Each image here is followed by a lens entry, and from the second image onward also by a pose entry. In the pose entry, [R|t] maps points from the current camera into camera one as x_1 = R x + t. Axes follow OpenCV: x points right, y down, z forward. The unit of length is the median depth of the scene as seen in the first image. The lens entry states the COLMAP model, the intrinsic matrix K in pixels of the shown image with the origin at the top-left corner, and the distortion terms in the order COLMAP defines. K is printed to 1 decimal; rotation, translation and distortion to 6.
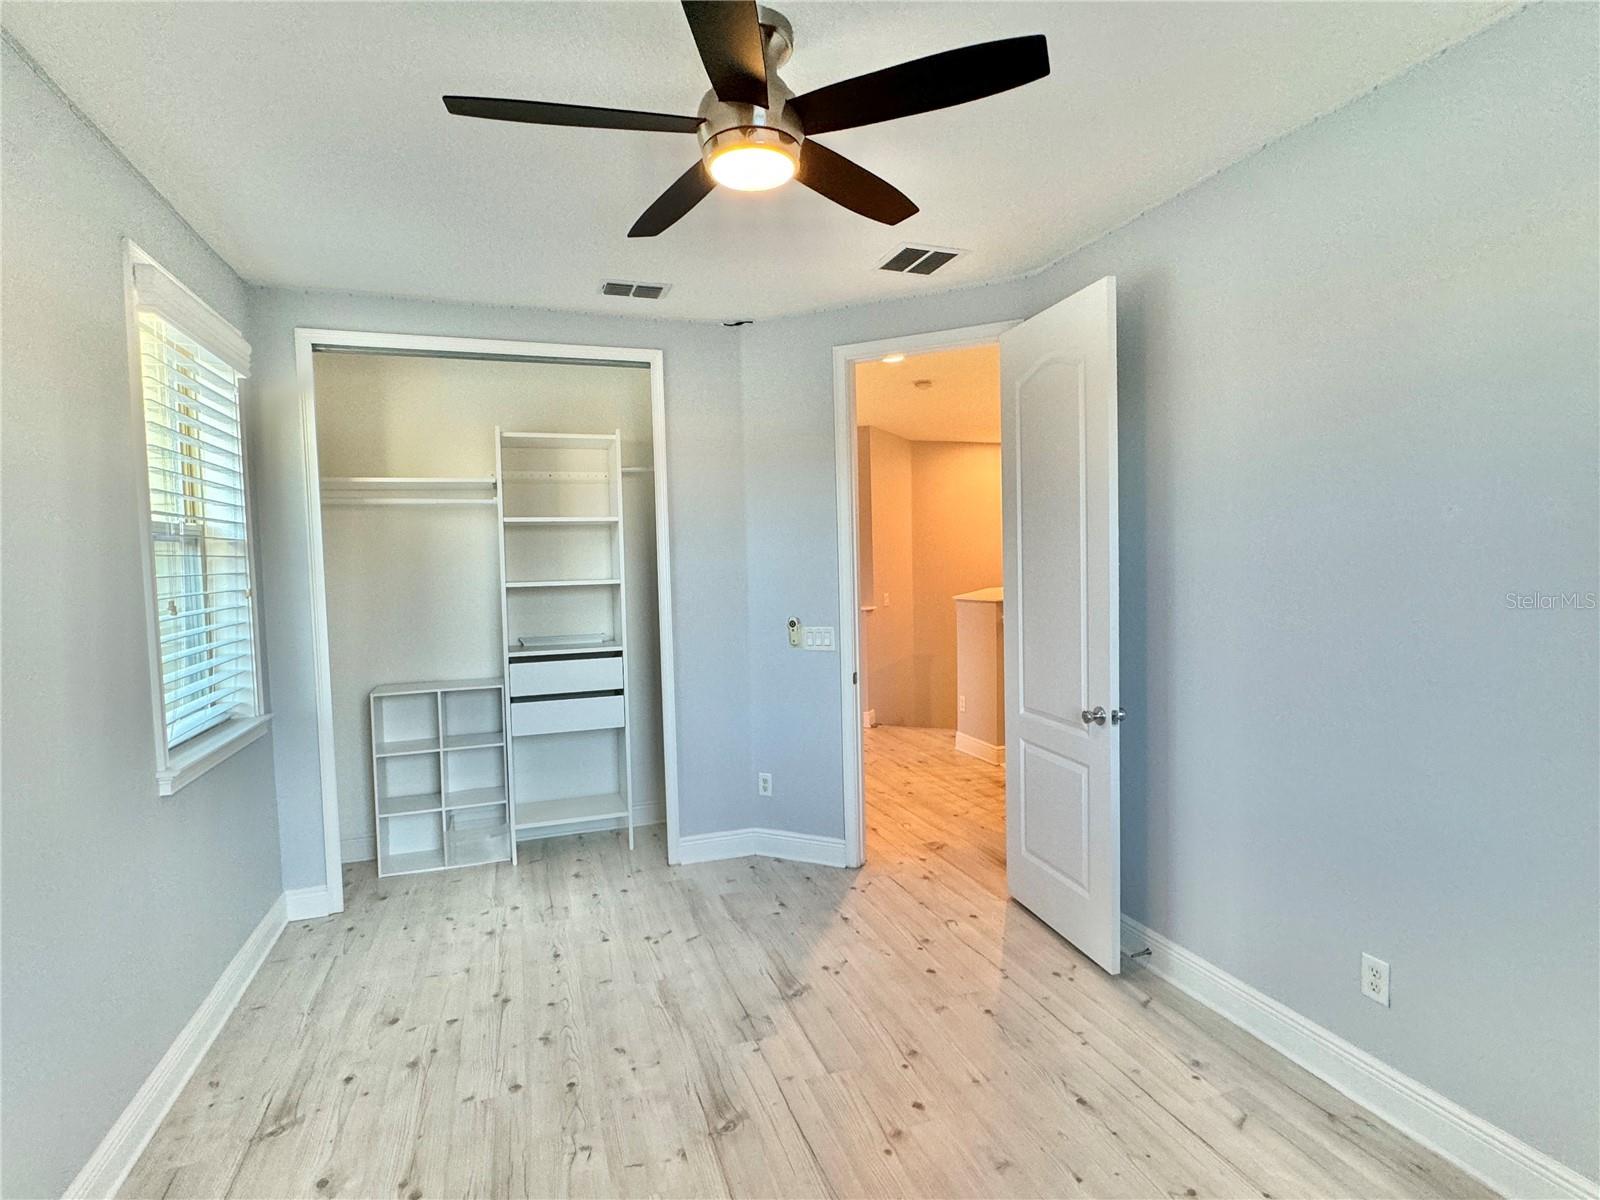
lens RADIAL K [[817.3, 0, 798.2], [0, 817.3, 600.6], [0, 0, 1]] dist [-0.000748, -0.000093]
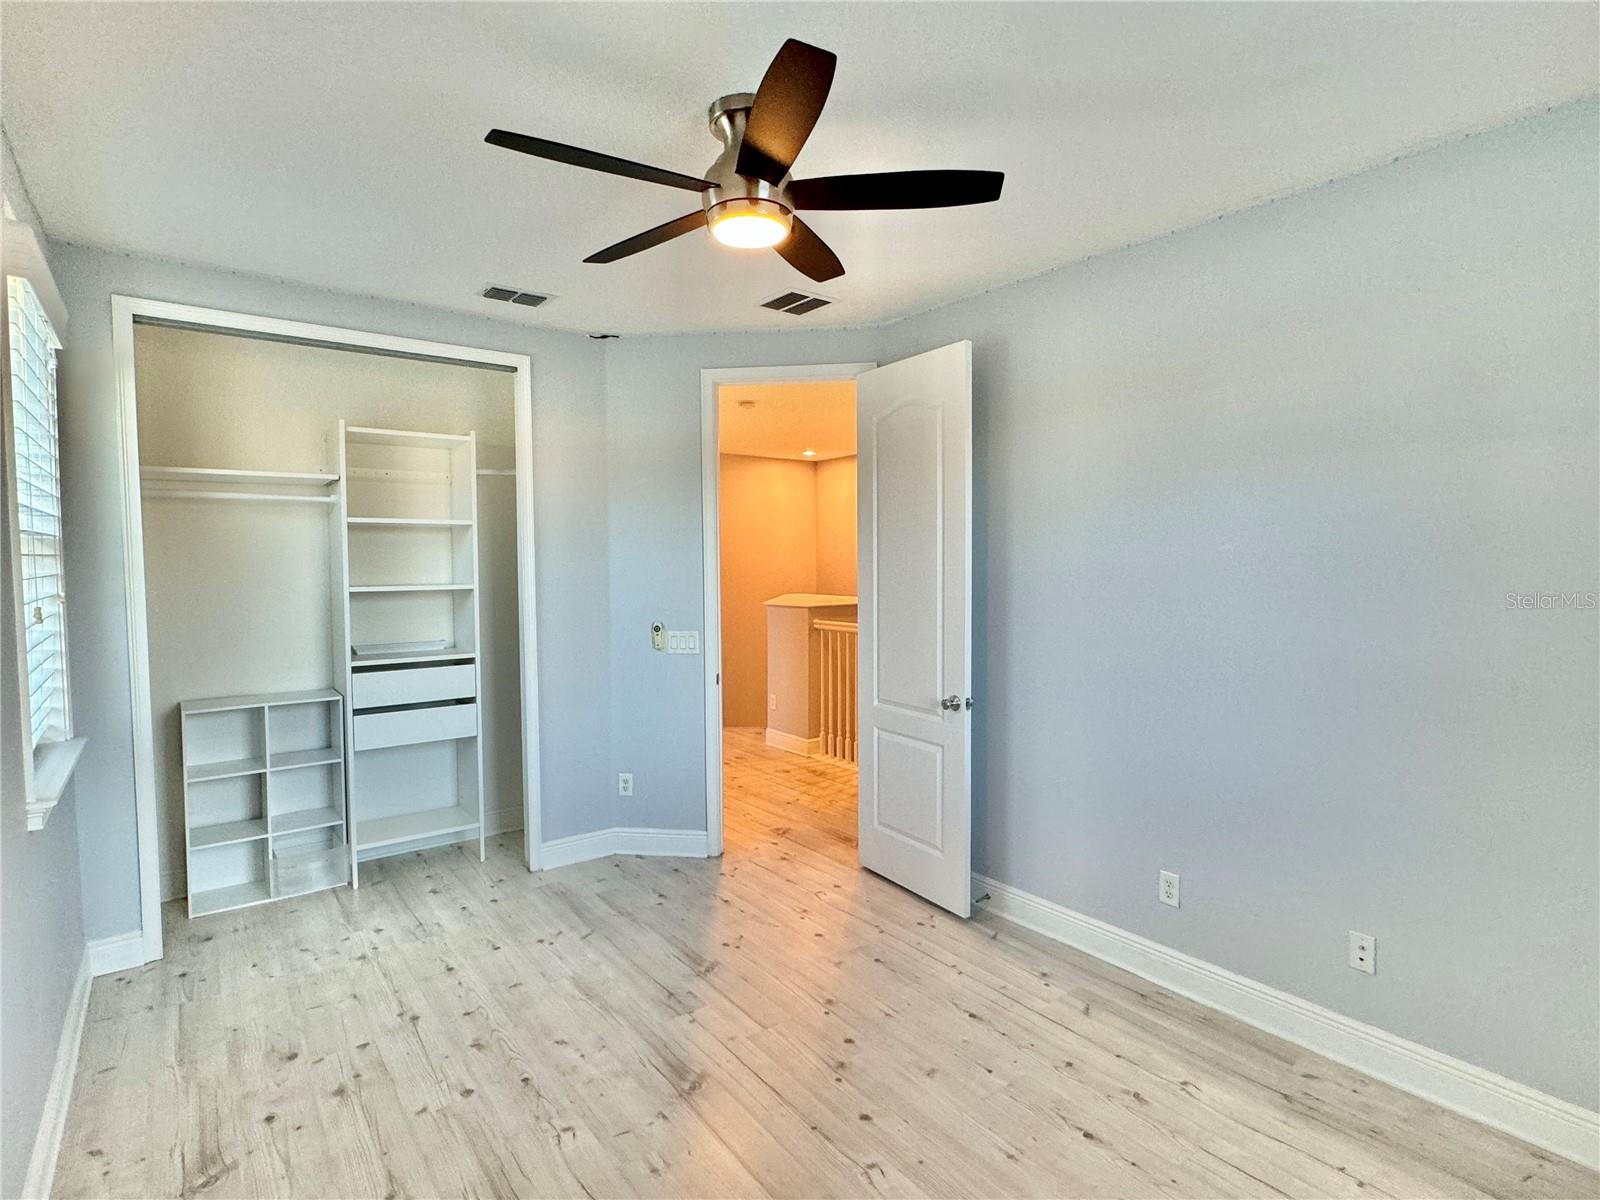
lens RADIAL K [[817.3, 0, 797.8], [0, 817.3, 598.1], [0, 0, 1]] dist [-0.000748, -0.000093]
pose [[0.949813, 0.004073, 0.312793, -0.215754], [-0.001435, 0.999961, -0.008665, -0.002456], [-0.312816, 0.007781, 0.949782, -0.066336]]
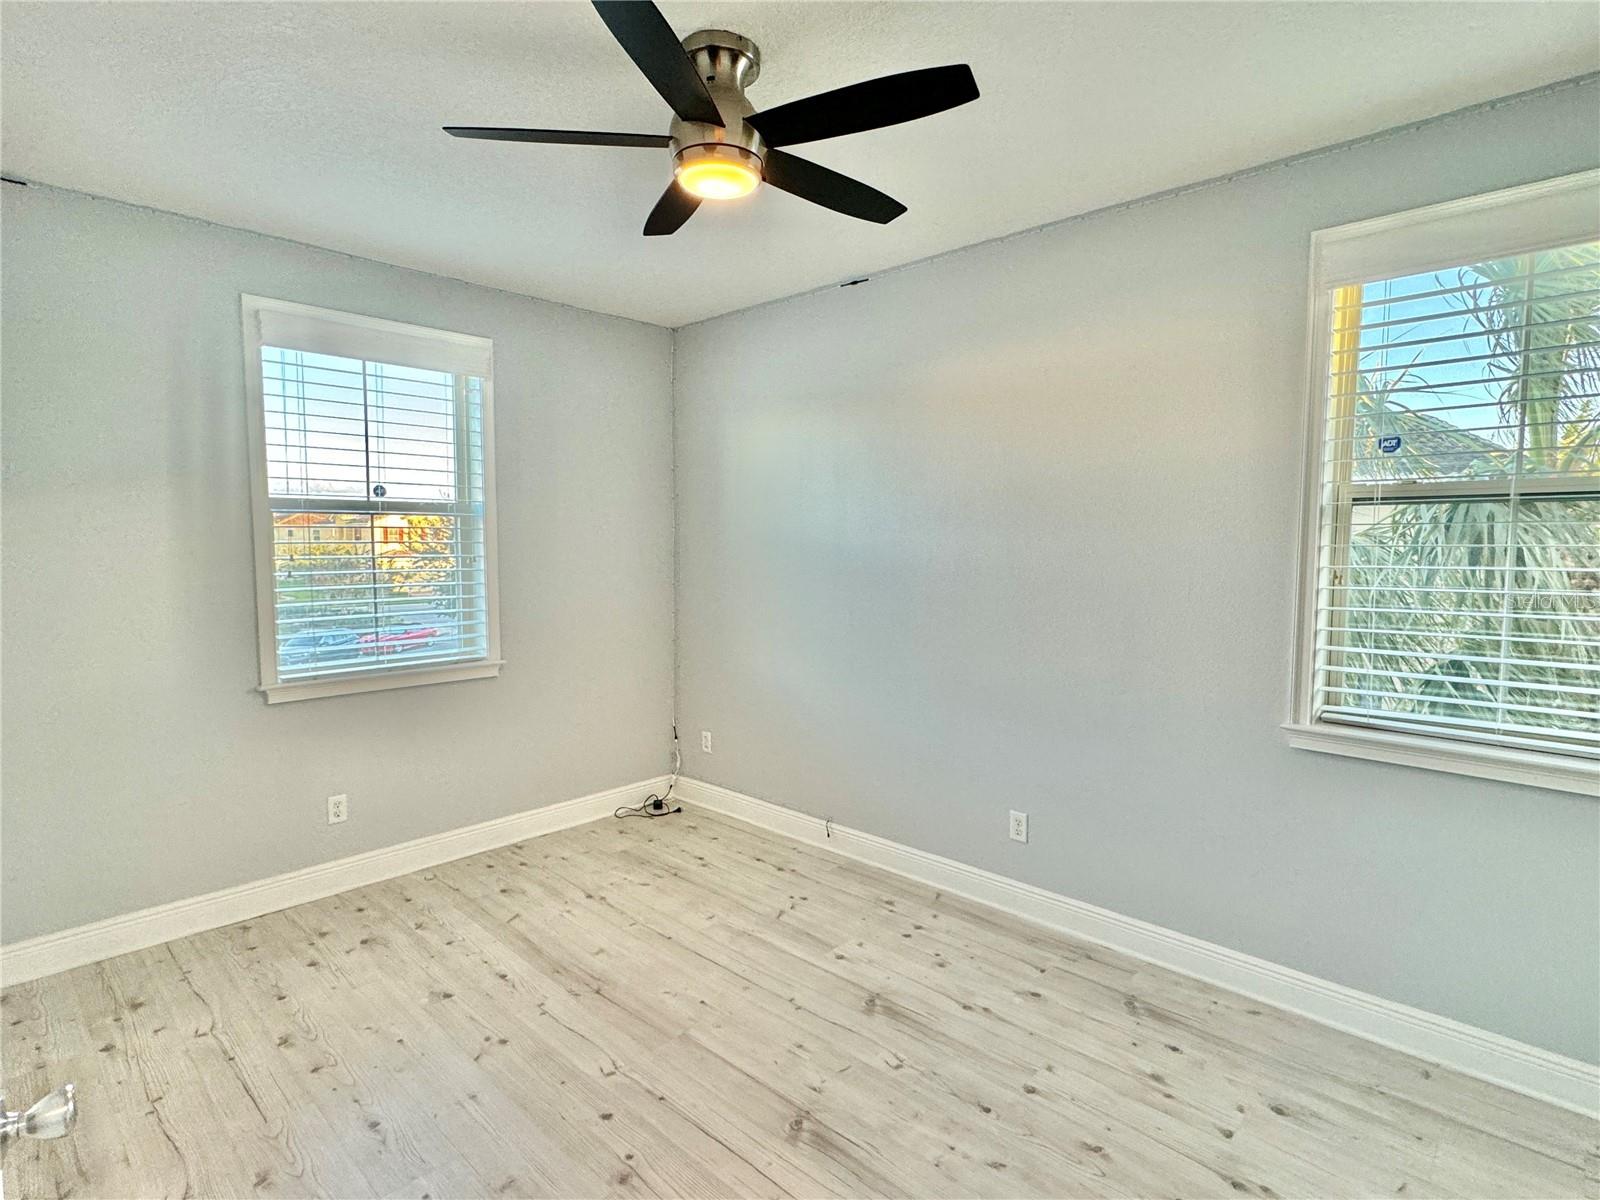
lens RADIAL K [[817.3, 0, 803.8], [0, 817.3, 612.9], [0, 0, 1]] dist [-0.000748, -0.000093]
pose [[-0.886229, 0.059373, -0.459427, 0.228967], [-0.007558, 0.989767, 0.142489, -0.069832], [0.463186, 0.129751, -0.876712, 1.278890]]
